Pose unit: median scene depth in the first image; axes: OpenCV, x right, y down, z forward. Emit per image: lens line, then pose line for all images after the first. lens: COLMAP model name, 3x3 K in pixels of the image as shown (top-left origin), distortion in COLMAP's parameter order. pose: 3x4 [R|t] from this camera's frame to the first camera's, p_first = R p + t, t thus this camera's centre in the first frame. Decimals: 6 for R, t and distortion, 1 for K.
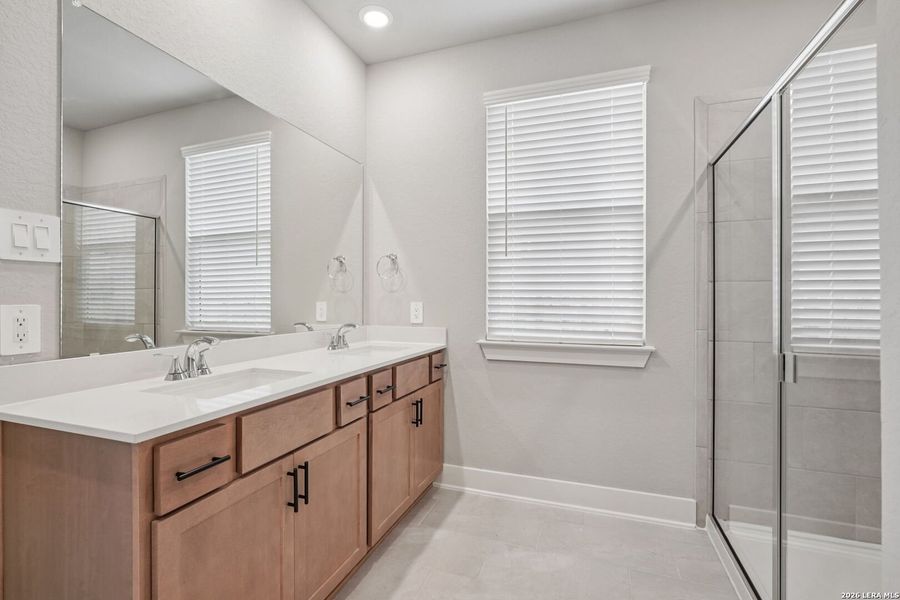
lens RADIAL K [[407.0, 0, 451.2], [0, 407.0, 301.0], [0, 0, 1]] dist [-0.000541, -0.000041]
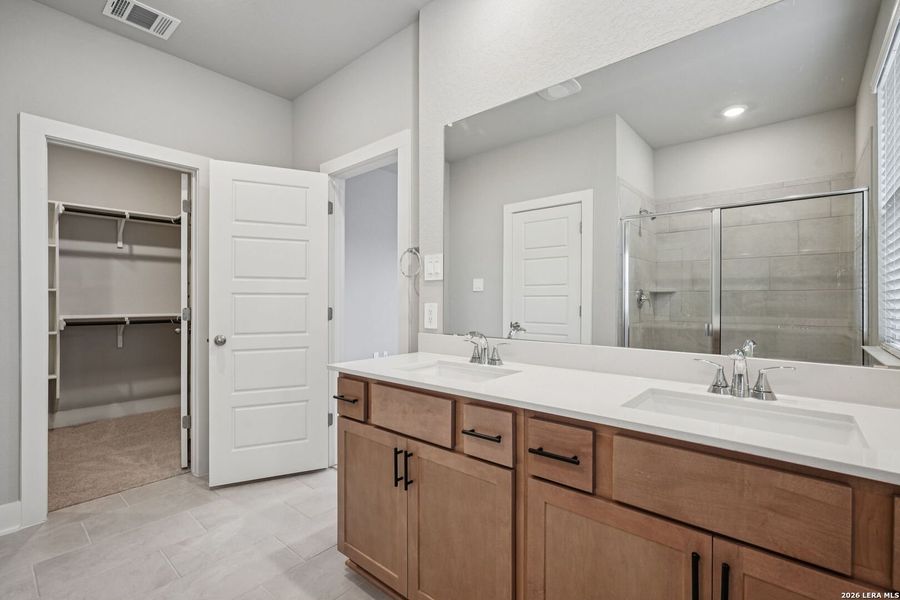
lens RADIAL K [[407.0, 0, 450.9], [0, 407.0, 296.4], [0, 0, 1]] dist [-0.000541, -0.000041]
pose [[-0.341245, -0.000129, -0.939975, 0.626363], [-0.001594, 0.999999, 0.000441, -0.020935], [0.939973, 0.001649, -0.341244, 1.476857]]
